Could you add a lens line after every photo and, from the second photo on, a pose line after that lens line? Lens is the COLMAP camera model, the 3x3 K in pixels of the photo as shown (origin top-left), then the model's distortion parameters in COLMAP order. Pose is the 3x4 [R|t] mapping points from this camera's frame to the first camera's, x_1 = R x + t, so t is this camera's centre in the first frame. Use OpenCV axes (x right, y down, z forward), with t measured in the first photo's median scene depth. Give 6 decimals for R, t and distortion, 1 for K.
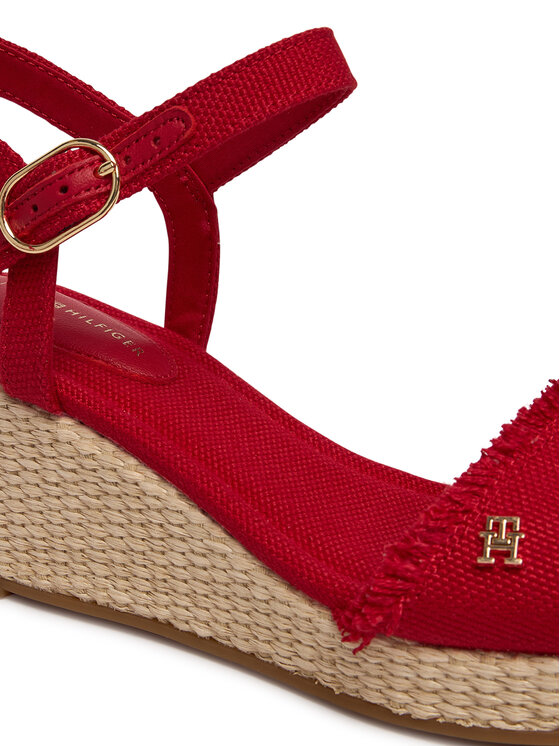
lens RADIAL K [[1469.9, 0, 277.9], [0, 1469.9, 372.6], [0, 0, 1]] dist [0.007973, 0.000000]
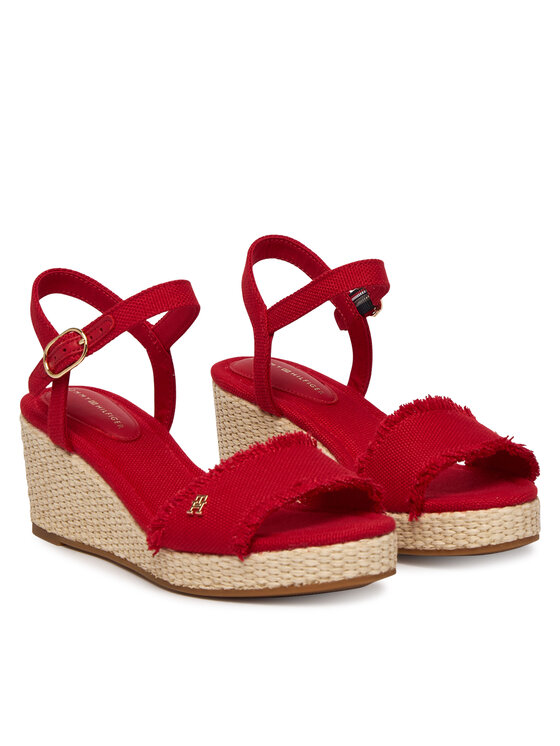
lens RADIAL K [[2315.8, 0, 280.4], [0, 2315.8, 373.4], [0, 0, 1]] dist [0.086611, 0.000000]
pose [[0.925612, 0.025484, -0.377615, 1.445526], [-0.055588, 0.996064, -0.069035, 0.133128], [0.374369, 0.084891, 0.923386, -2.075877]]
